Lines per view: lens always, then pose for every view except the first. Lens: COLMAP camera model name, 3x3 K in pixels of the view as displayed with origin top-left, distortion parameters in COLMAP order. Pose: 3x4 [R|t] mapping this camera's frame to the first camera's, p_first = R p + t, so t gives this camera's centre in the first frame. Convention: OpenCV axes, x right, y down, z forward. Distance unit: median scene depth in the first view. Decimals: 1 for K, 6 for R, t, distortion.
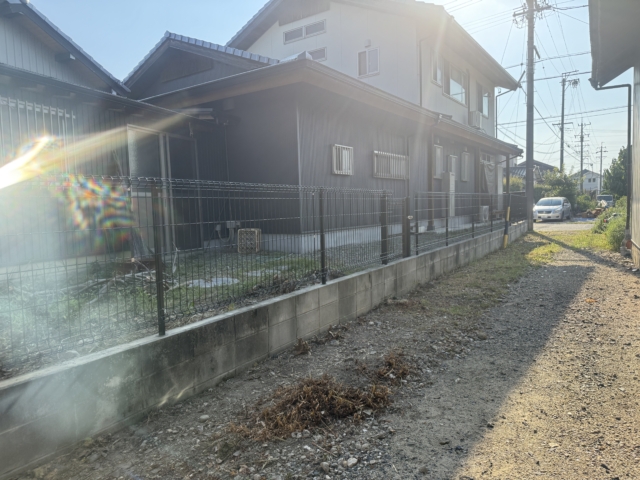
lens RADIAL K [[450.2, 0, 320.0], [0, 450.2, 240.0], [0, 0, 1]] dist [0.003777, -0.035433]
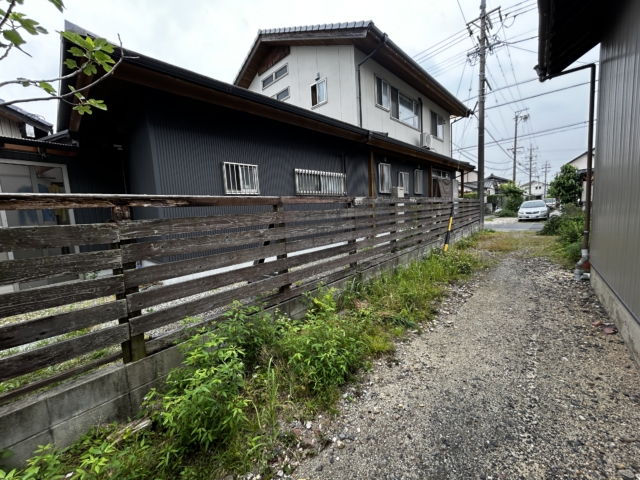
lens RADIAL K [[261.9, 0, 320.0], [0, 261.9, 240.0], [0, 0, 1]] dist [-0.000525, 0.000271]
pose [[0.988363, -0.018398, -0.150999, 0.140809], [0.022907, 0.999340, 0.028177, -0.029885], [0.150381, -0.031308, 0.988132, 0.230966]]
